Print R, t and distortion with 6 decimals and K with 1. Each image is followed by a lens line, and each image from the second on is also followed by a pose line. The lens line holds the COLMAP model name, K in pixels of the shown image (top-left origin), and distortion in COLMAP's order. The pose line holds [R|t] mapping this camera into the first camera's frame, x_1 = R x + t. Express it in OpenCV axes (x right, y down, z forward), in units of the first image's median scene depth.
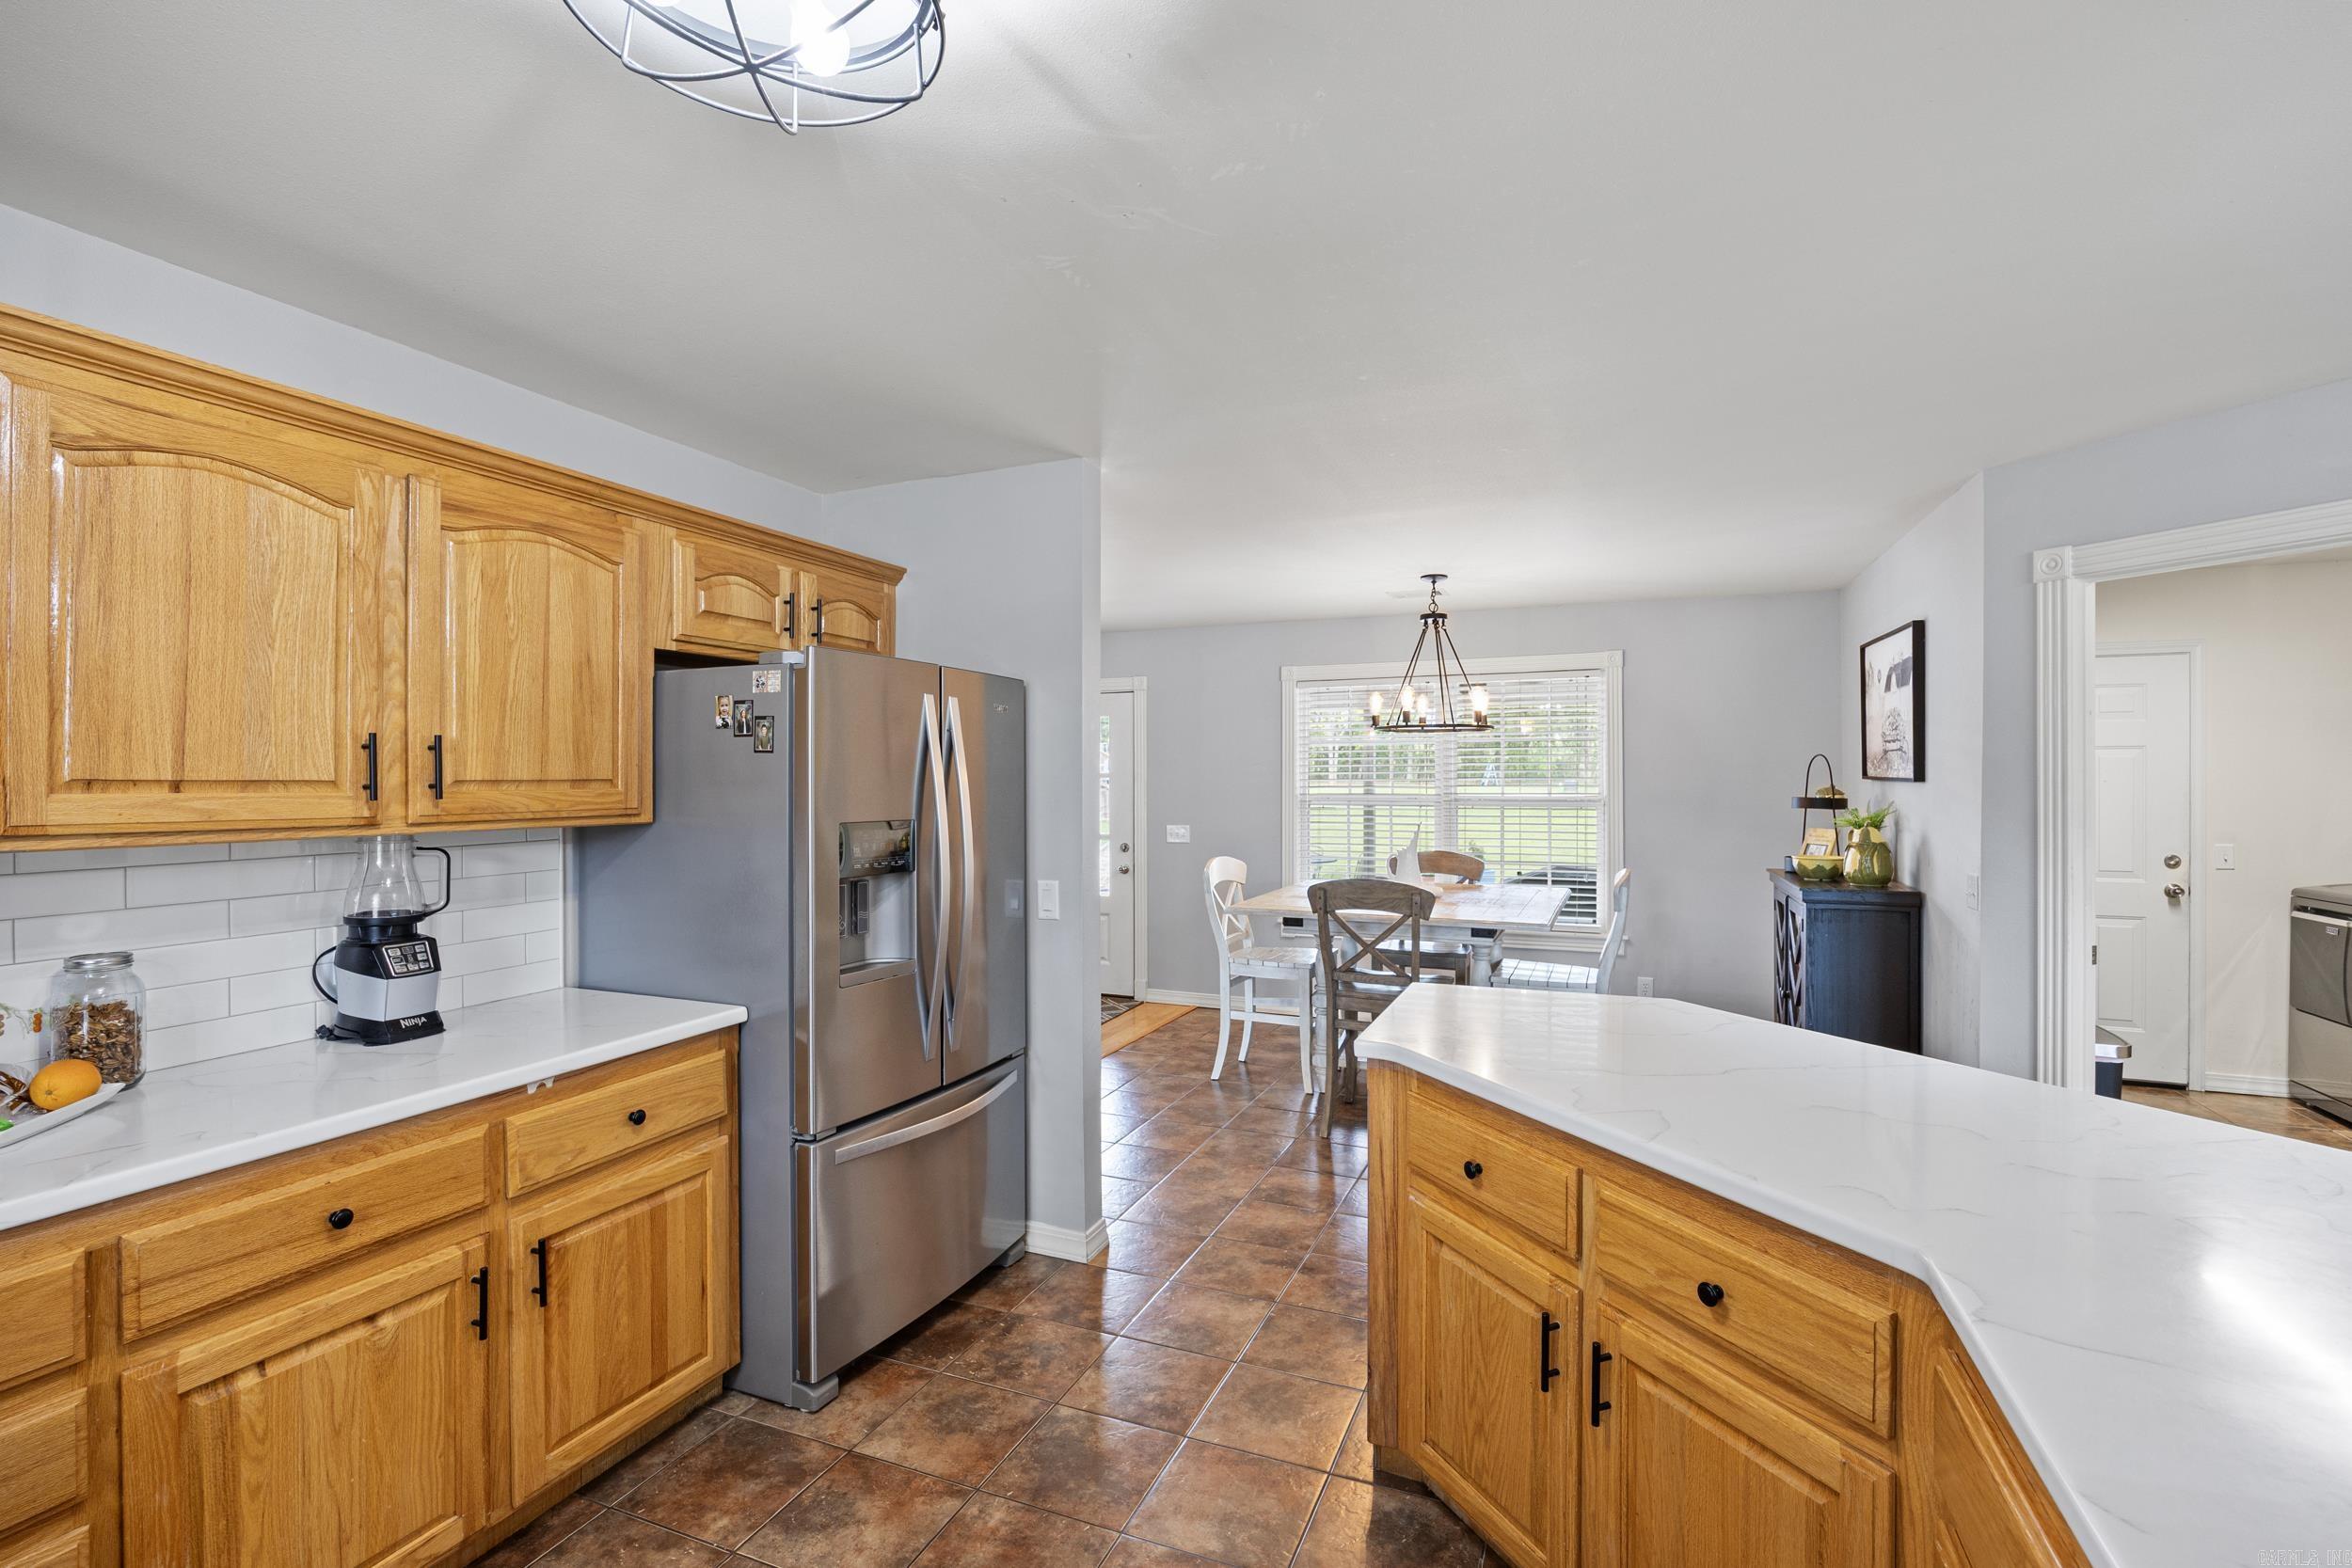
lens RADIAL K [[1047.3, 0, 1198.0], [0, 1047.3, 775.3], [0, 0, 1]] dist [-0.018504, 0.002143]
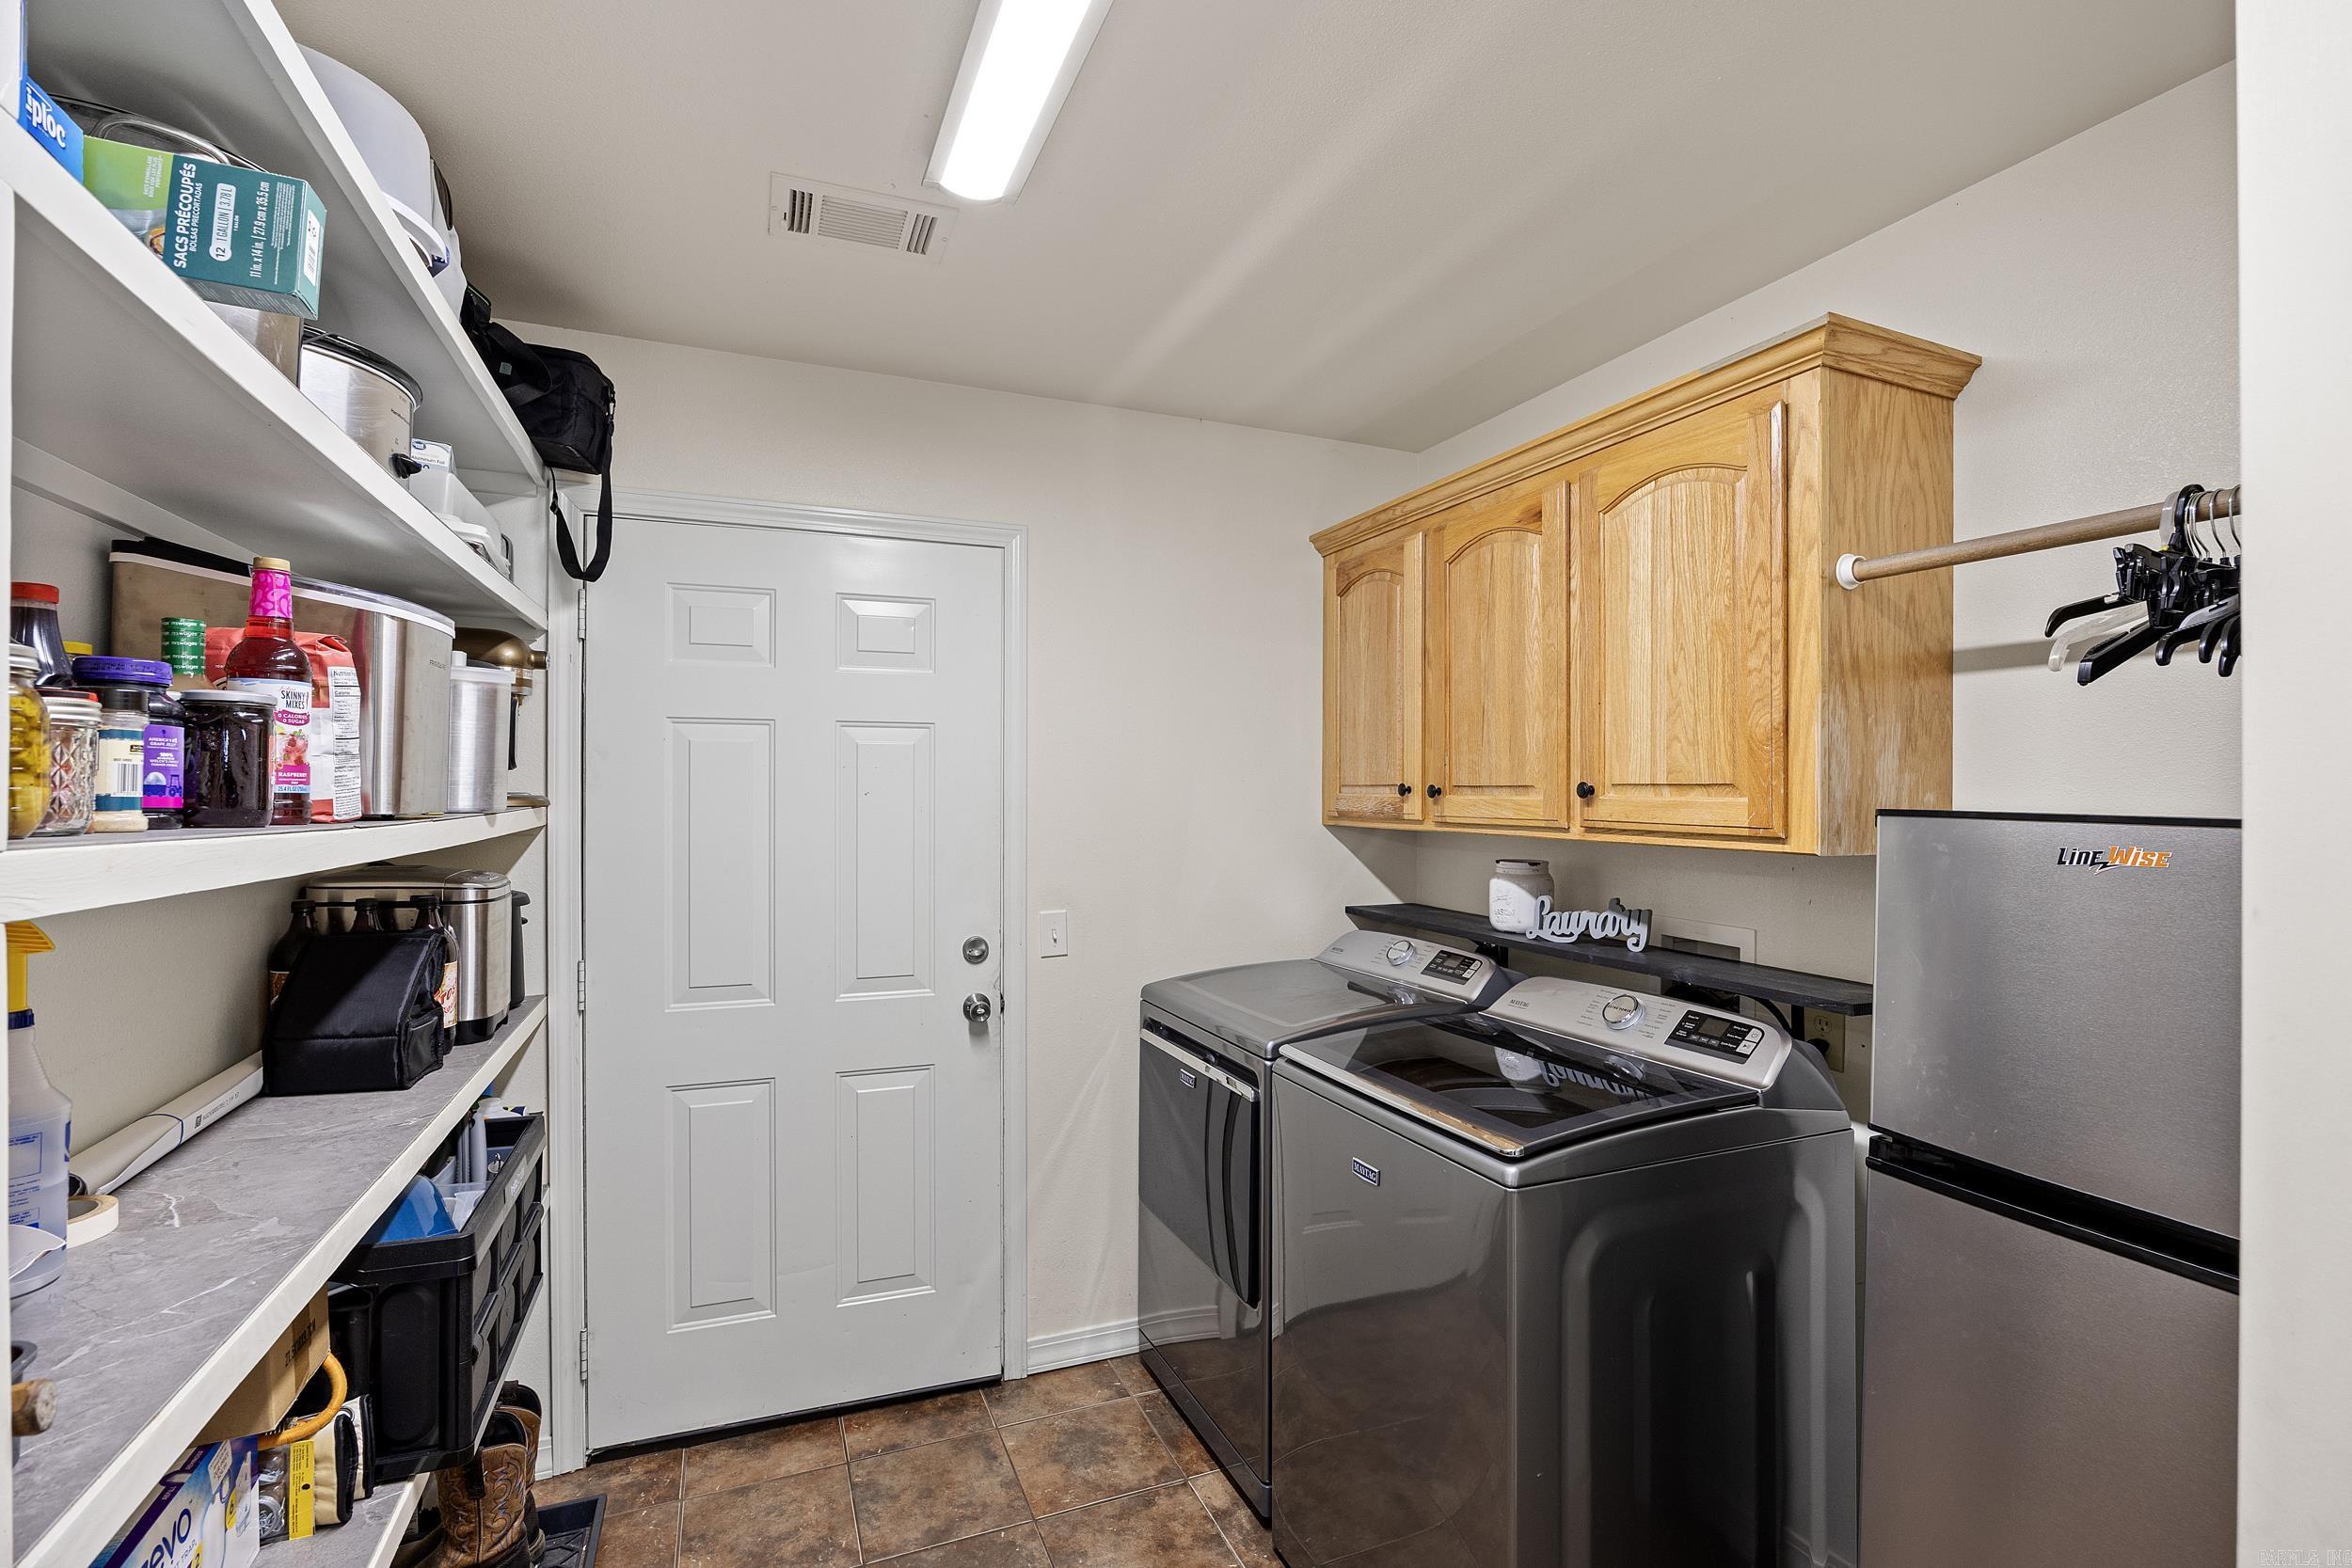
lens RADIAL K [[1047.3, 0, 1178.5], [0, 1047.3, 783.1], [0, 0, 1]] dist [-0.018504, 0.002143]
pose [[0.711124, 0.013955, 0.702928, 0.650578], [-0.006834, 0.999893, -0.012937, 0.005772], [-0.703033, 0.004396, 0.711144, 0.558548]]
